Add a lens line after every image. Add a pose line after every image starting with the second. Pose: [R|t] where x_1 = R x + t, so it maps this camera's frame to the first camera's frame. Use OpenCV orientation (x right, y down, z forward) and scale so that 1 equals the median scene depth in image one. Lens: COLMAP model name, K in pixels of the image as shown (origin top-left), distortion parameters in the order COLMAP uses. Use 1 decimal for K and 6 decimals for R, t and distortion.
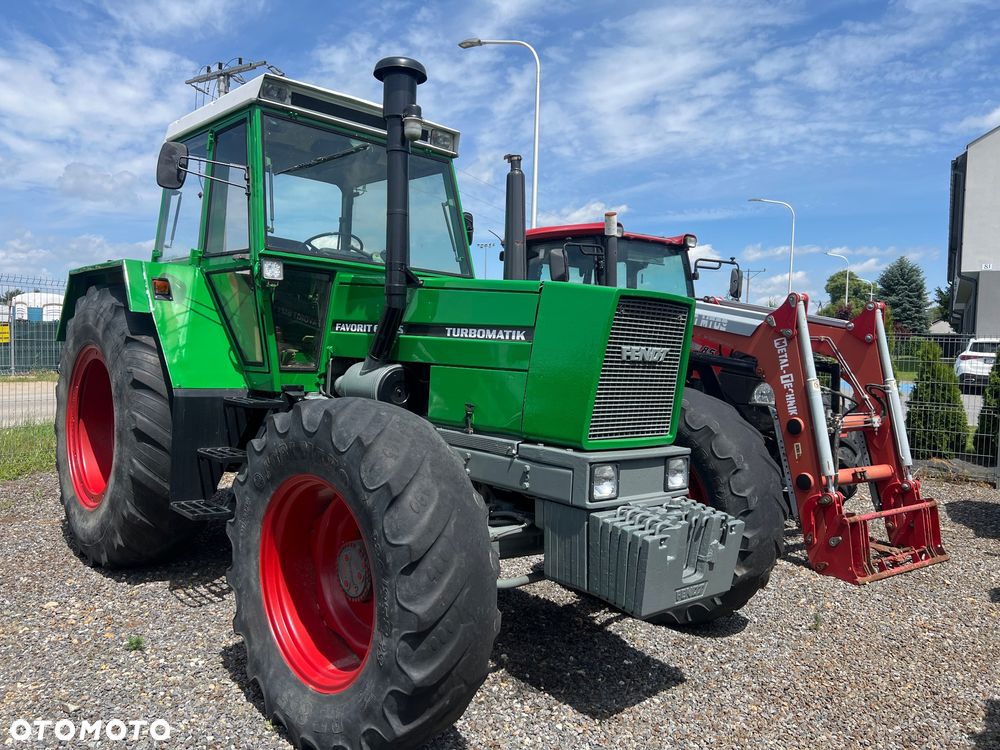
lens RADIAL K [[751.8, 0, 501.1], [0, 751.8, 368.3], [0, 0, 1]] dist [0.043561, -0.000758]
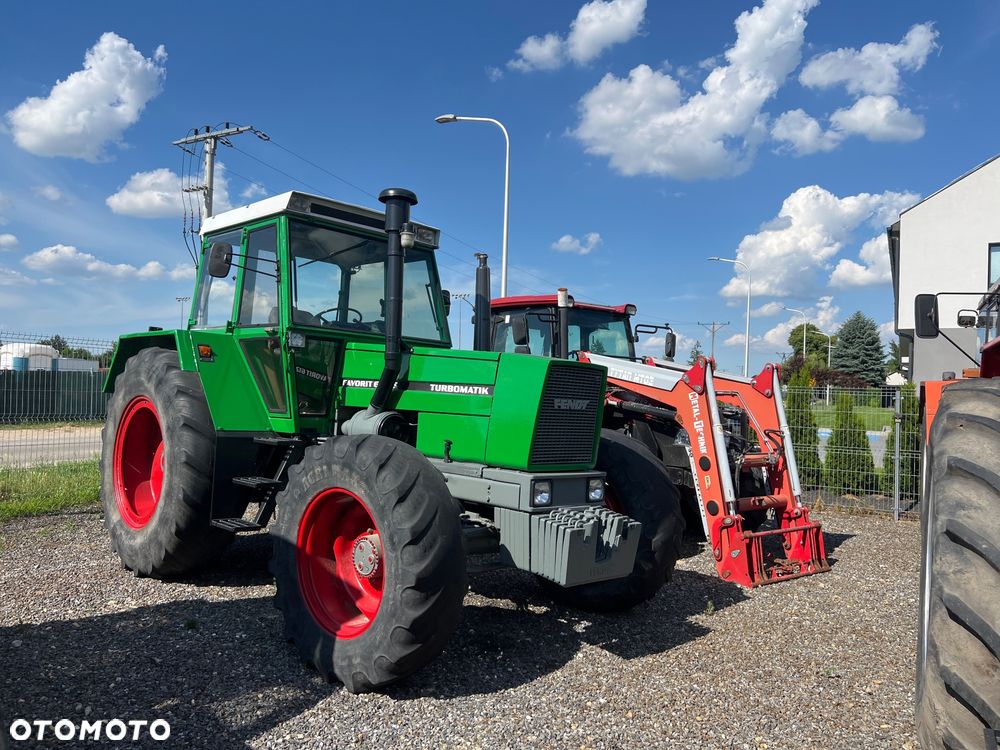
lens RADIAL K [[751.8, 0, 508.6], [0, 751.8, 372.2], [0, 0, 1]] dist [0.043561, -0.000758]
pose [[0.998954, 0.005197, 0.045439, 0.004301], [-0.002487, 0.998225, -0.059498, 0.002687], [-0.045668, 0.059323, 0.997194, -0.271758]]
